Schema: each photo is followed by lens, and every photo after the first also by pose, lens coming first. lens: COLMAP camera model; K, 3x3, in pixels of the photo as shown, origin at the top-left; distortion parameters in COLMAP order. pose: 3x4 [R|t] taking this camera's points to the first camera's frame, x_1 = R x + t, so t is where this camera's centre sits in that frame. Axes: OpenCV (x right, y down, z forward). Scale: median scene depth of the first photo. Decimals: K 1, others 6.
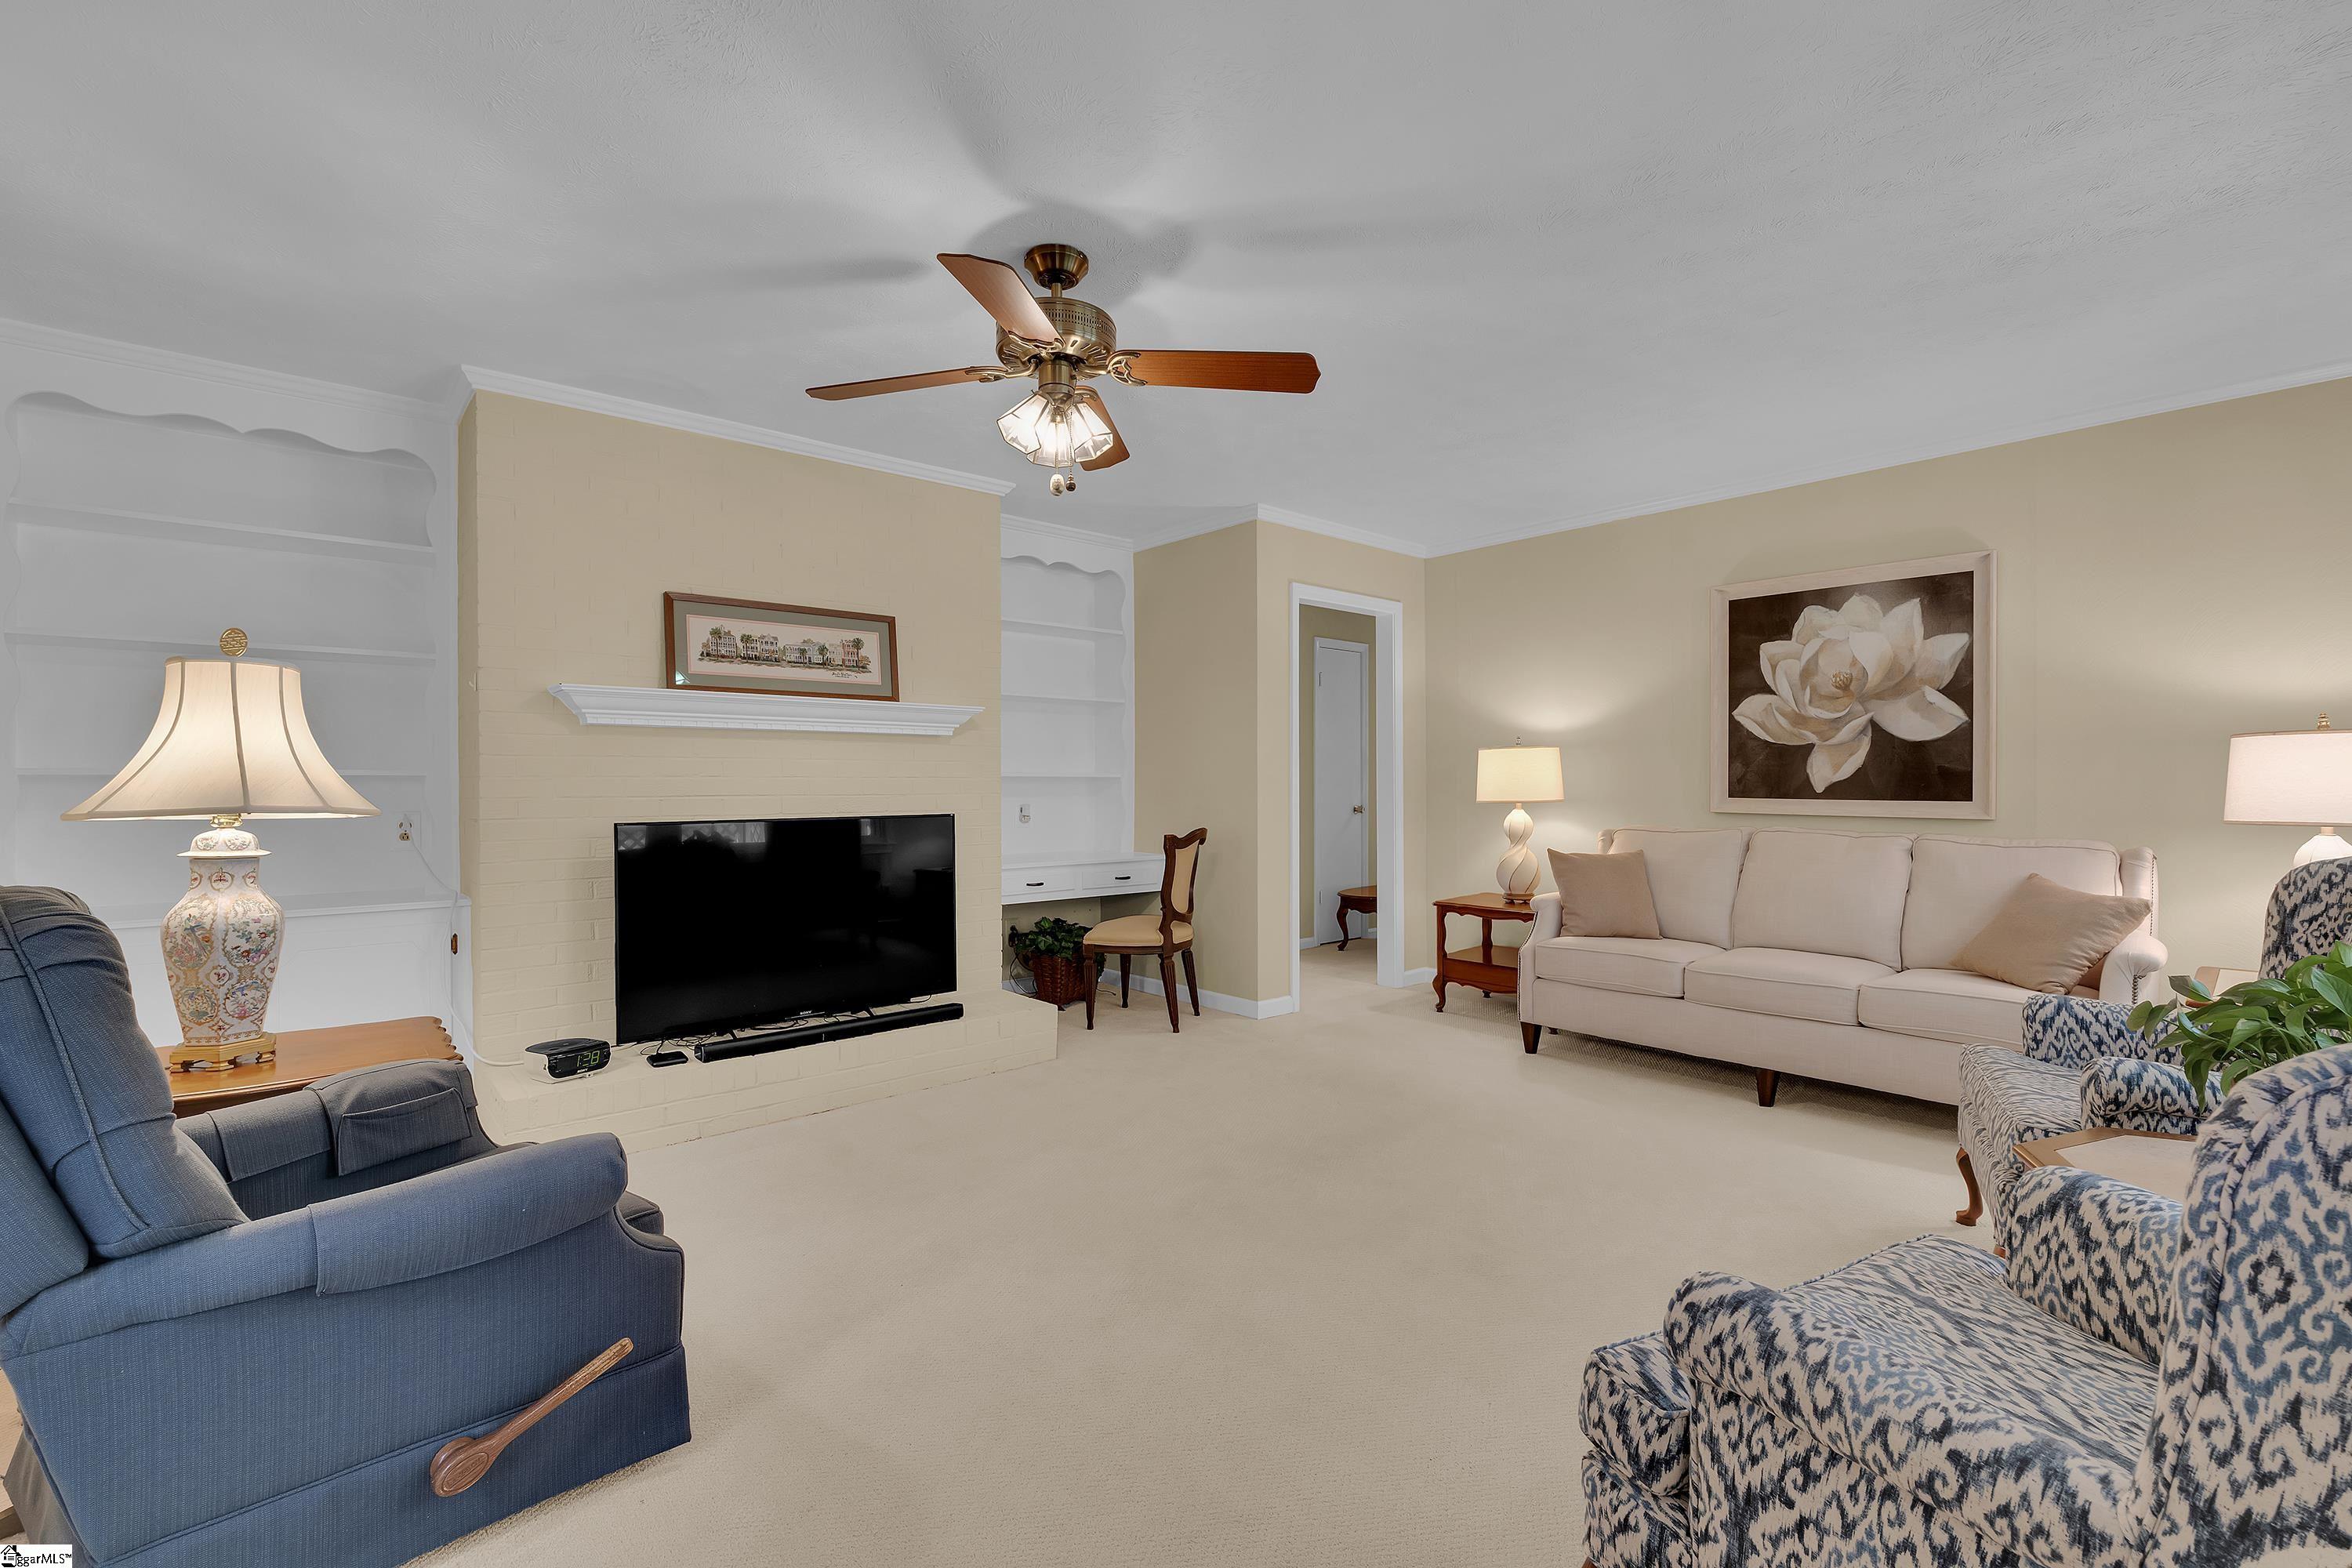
lens RADIAL K [[1023.9, 0, 1176.0], [0, 1023.9, 784.0], [0, 0, 1]] dist [-0.006367, 0.000331]
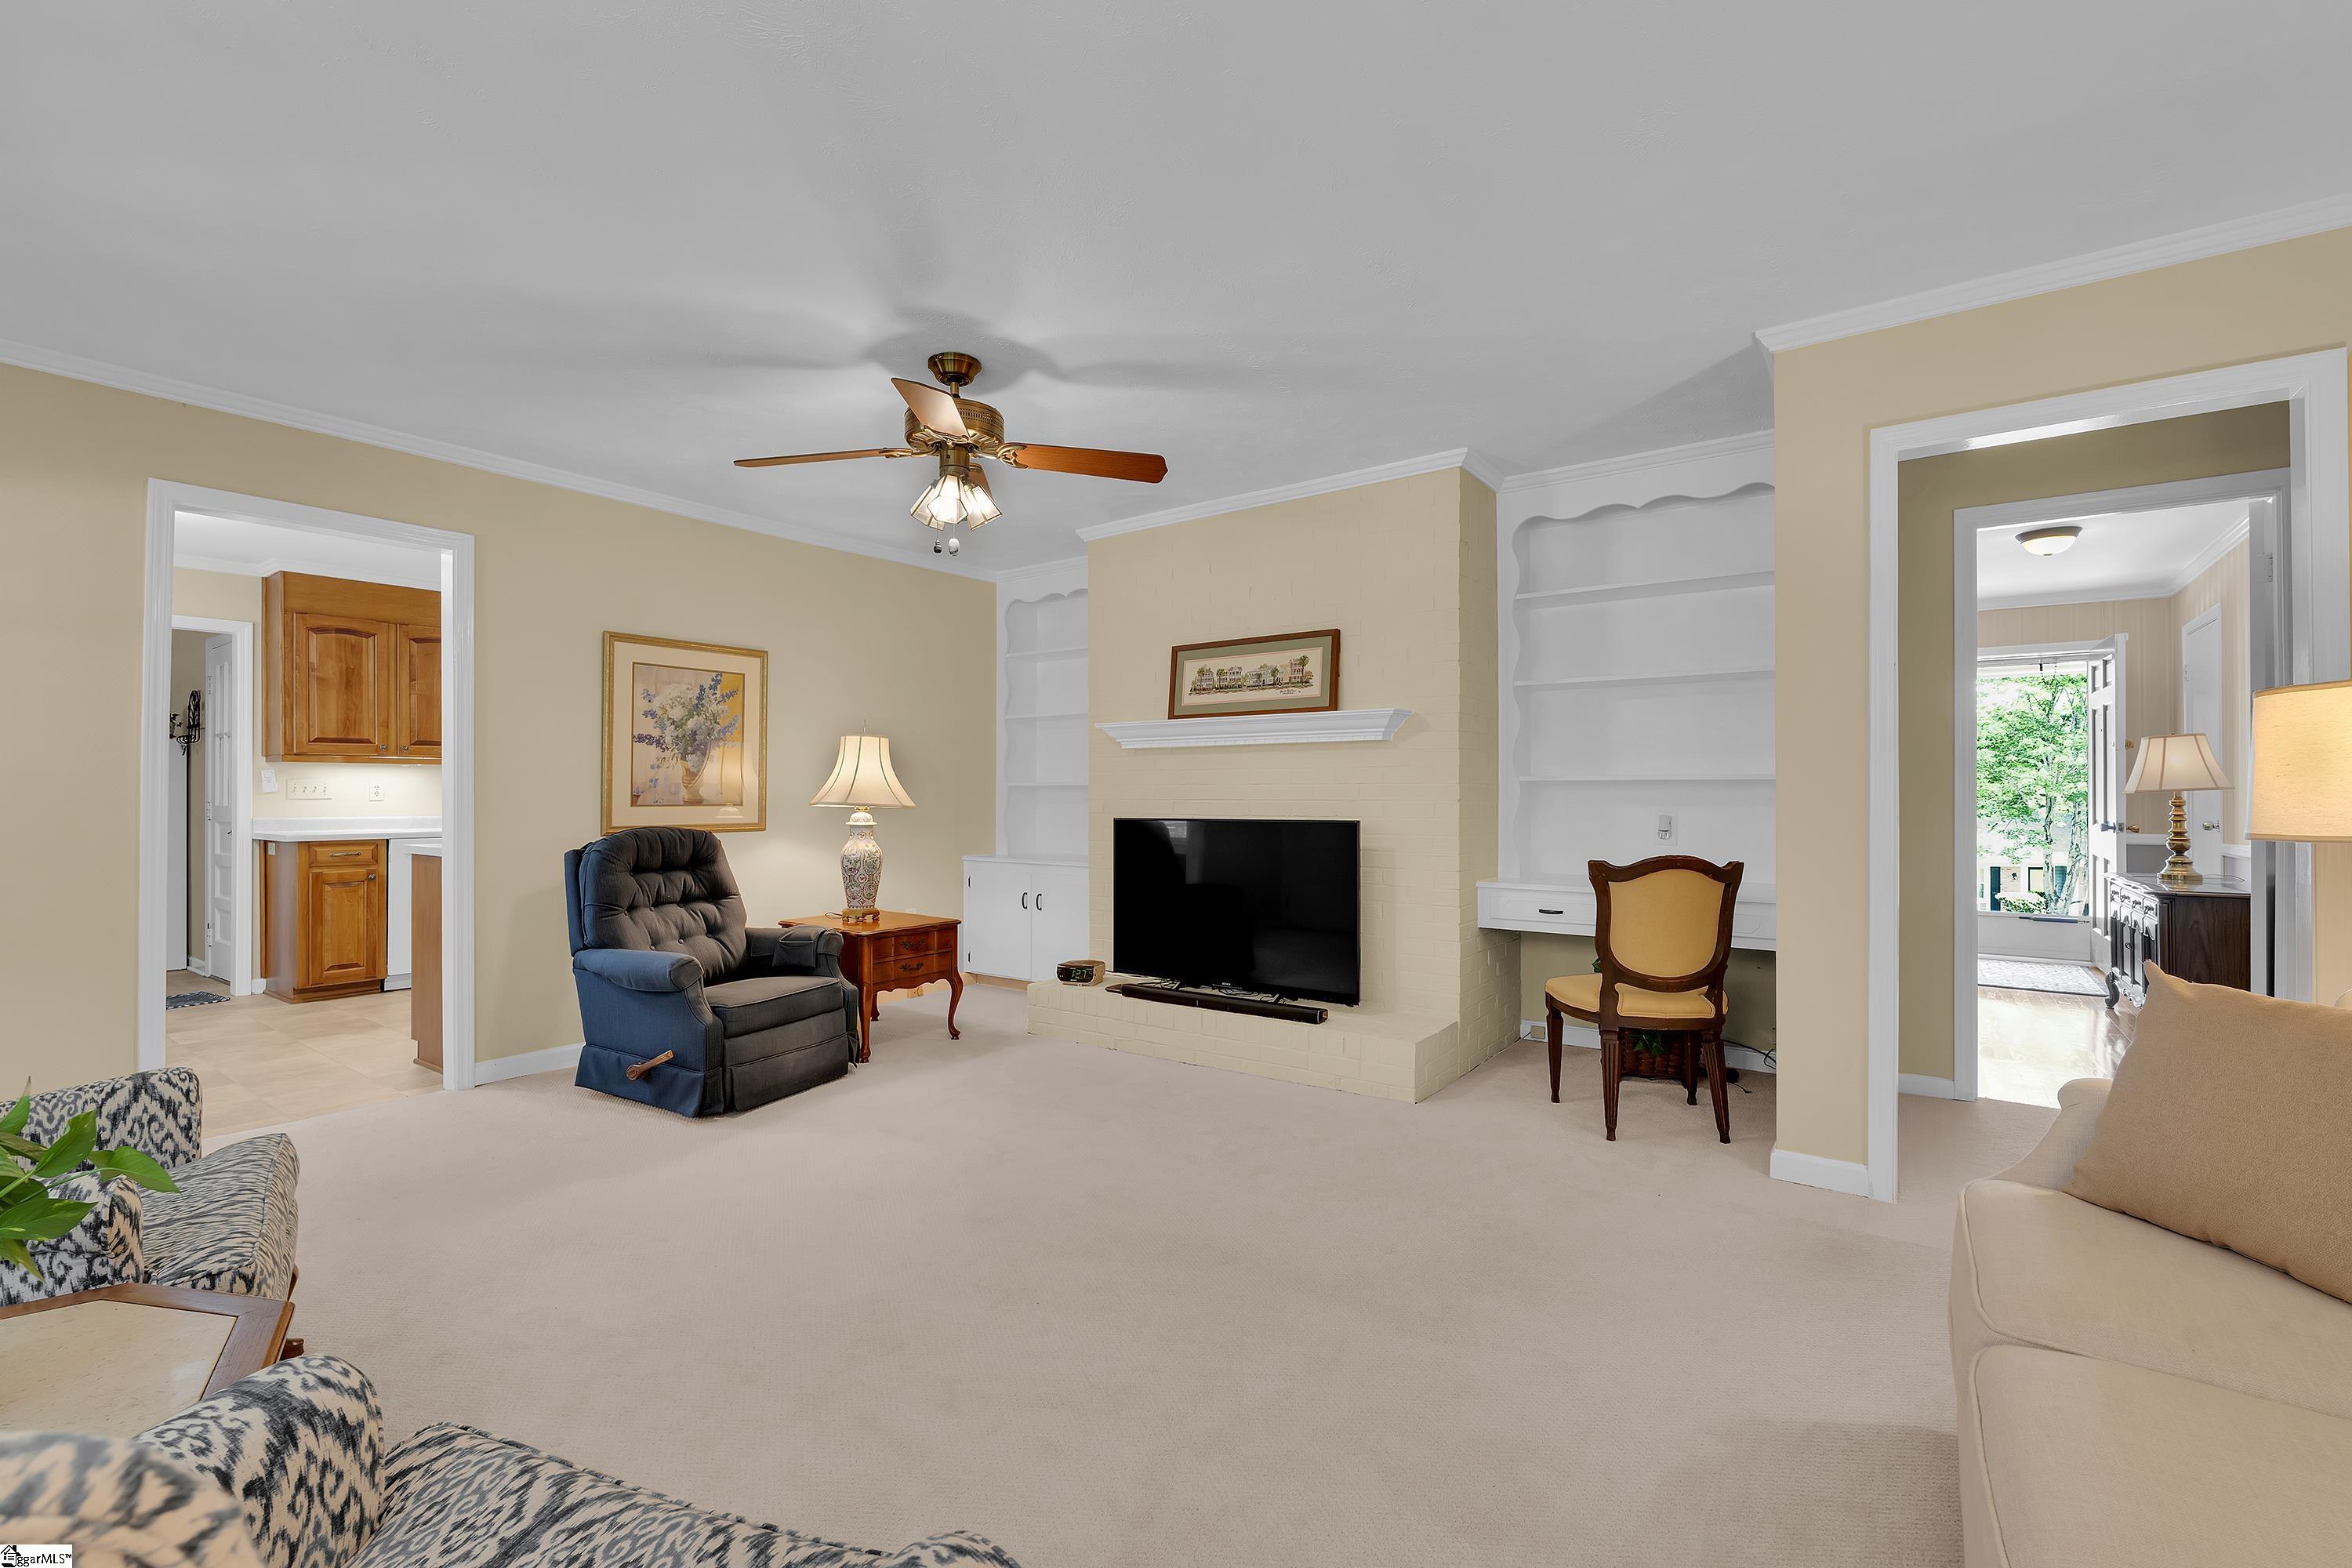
lens RADIAL K [[1023.9, 0, 1176.0], [0, 1023.9, 784.0], [0, 0, 1]] dist [-0.006367, 0.000331]
pose [[0.212362, -0.003530, -0.977185, 0.800629], [0.003593, 0.999990, -0.002831, -0.004481], [0.977184, -0.002910, 0.212373, 0.708501]]
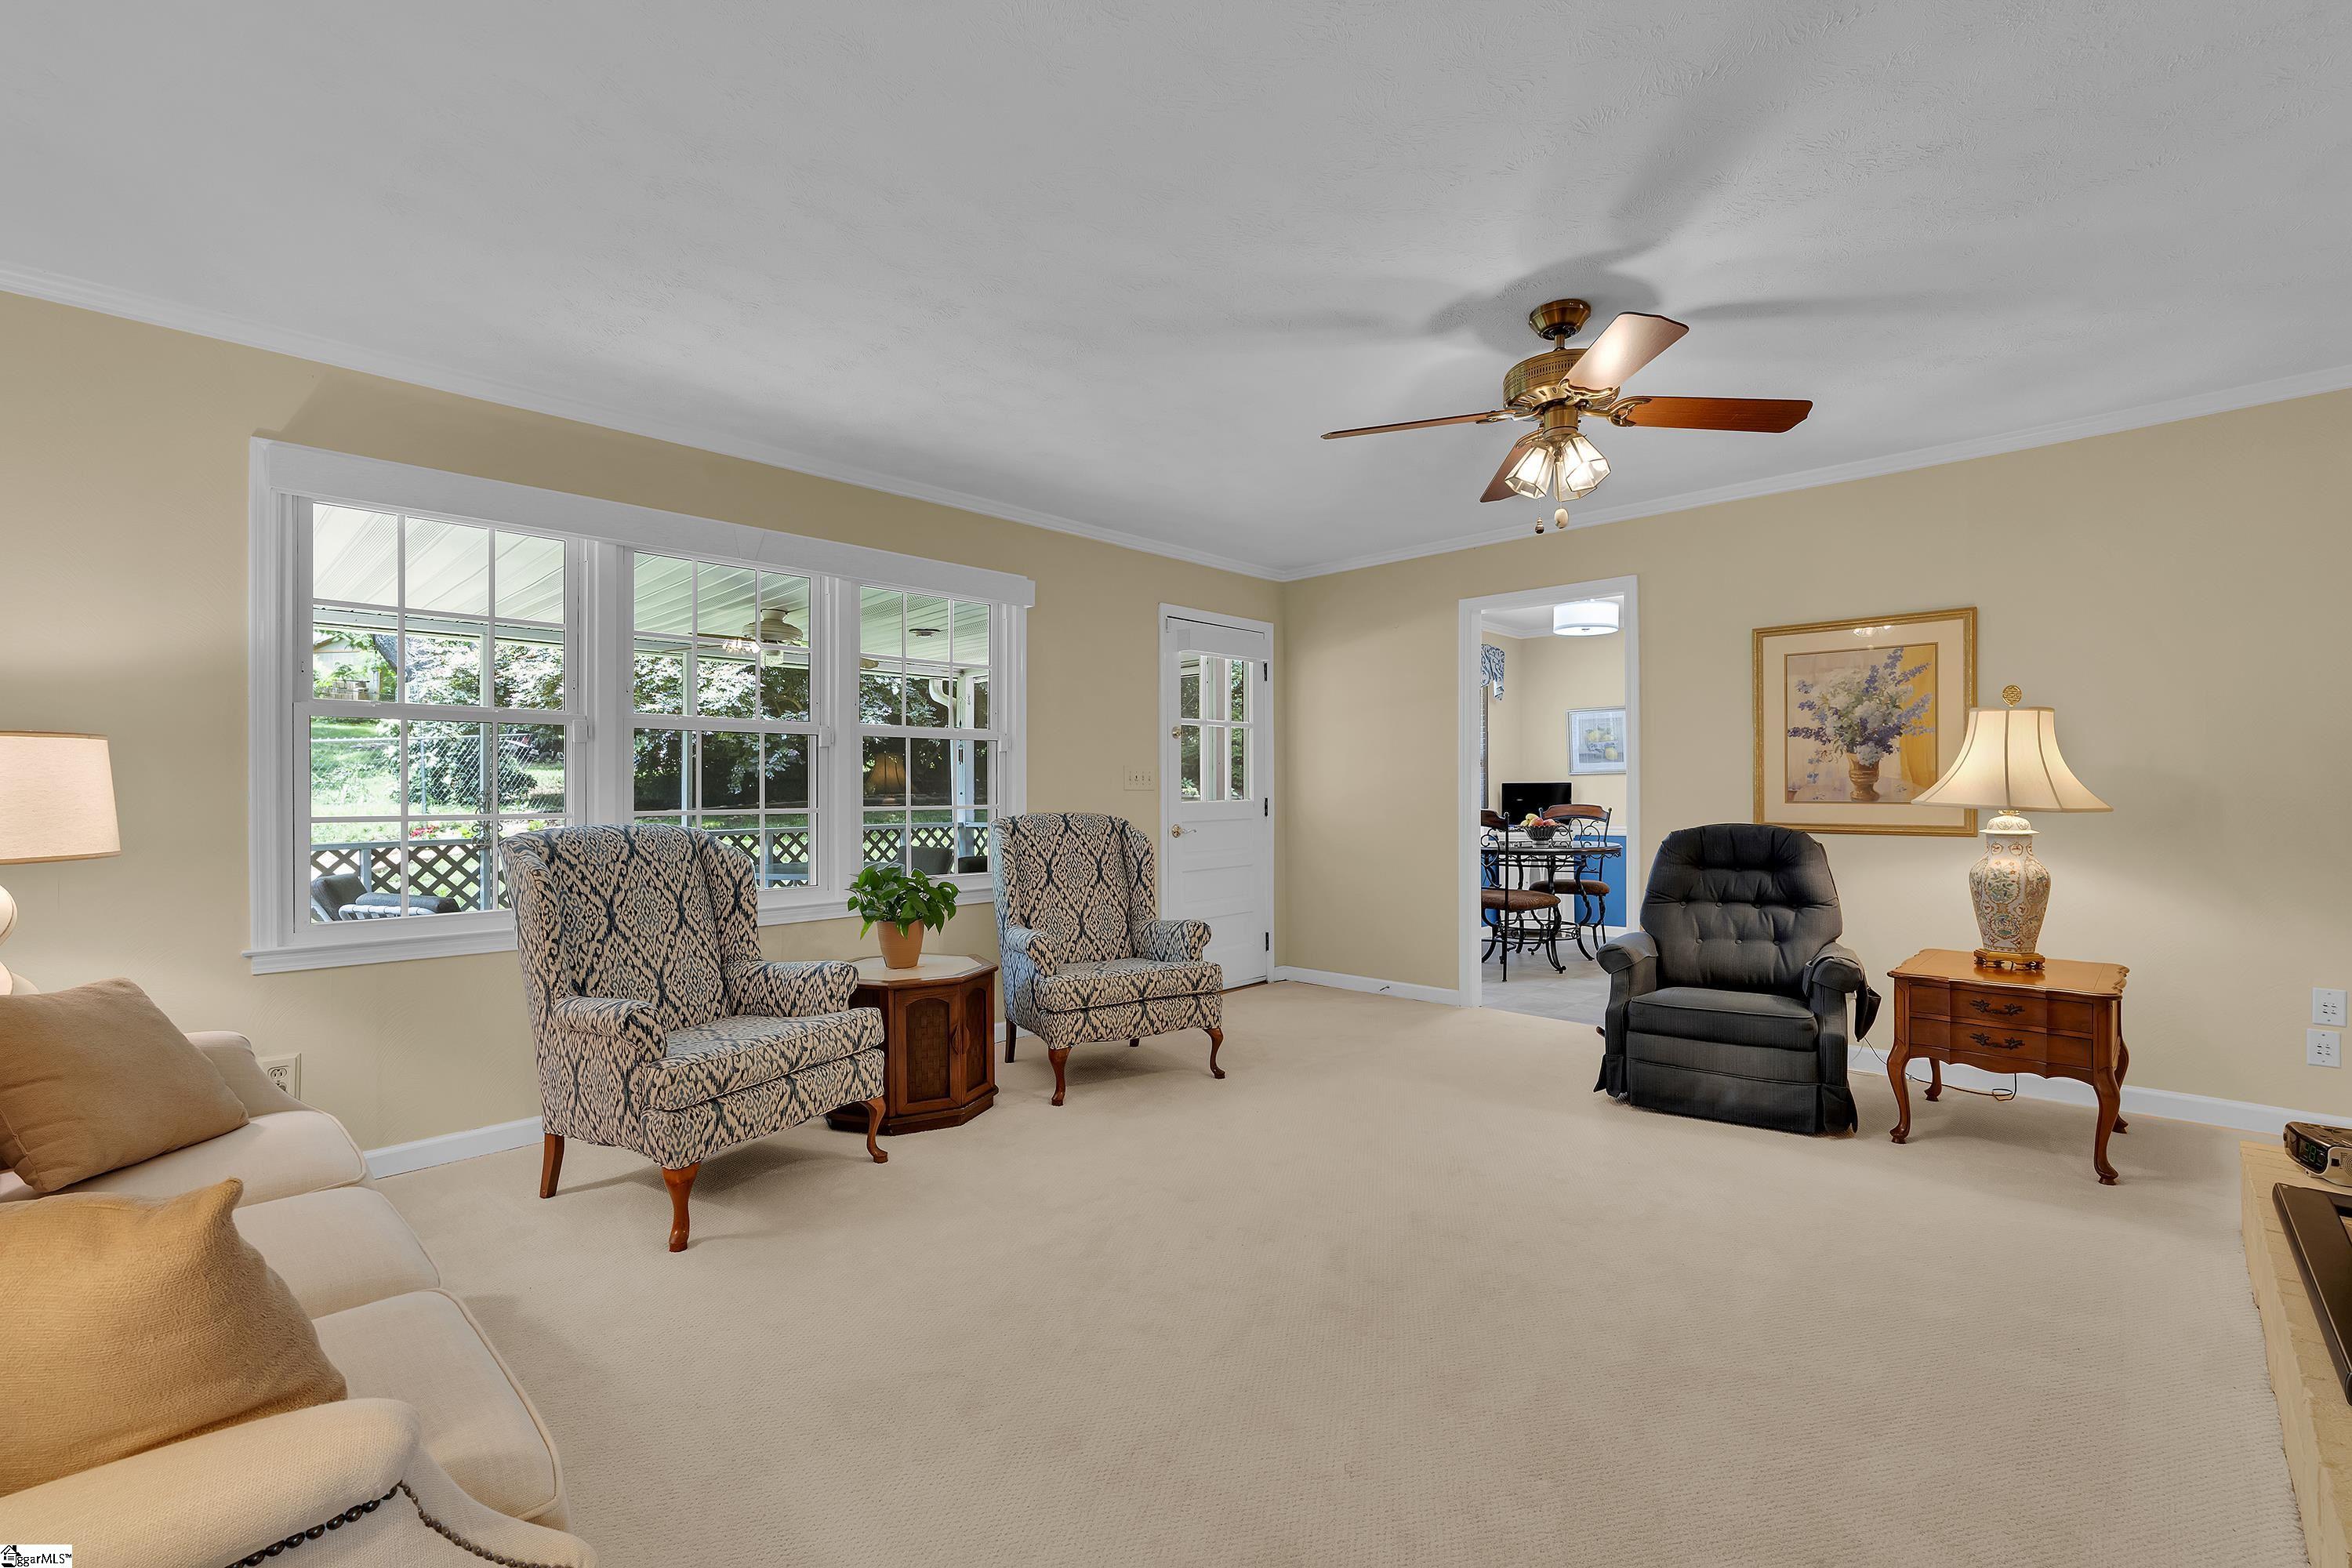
lens RADIAL K [[1023.9, 0, 1176.0], [0, 1023.9, 784.0], [0, 0, 1]] dist [-0.006367, 0.000331]
pose [[-0.996817, 0.007387, -0.079380, 0.272927], [0.007989, 0.999942, -0.007264, -0.002190], [0.079321, -0.007875, -0.996818, 1.458457]]
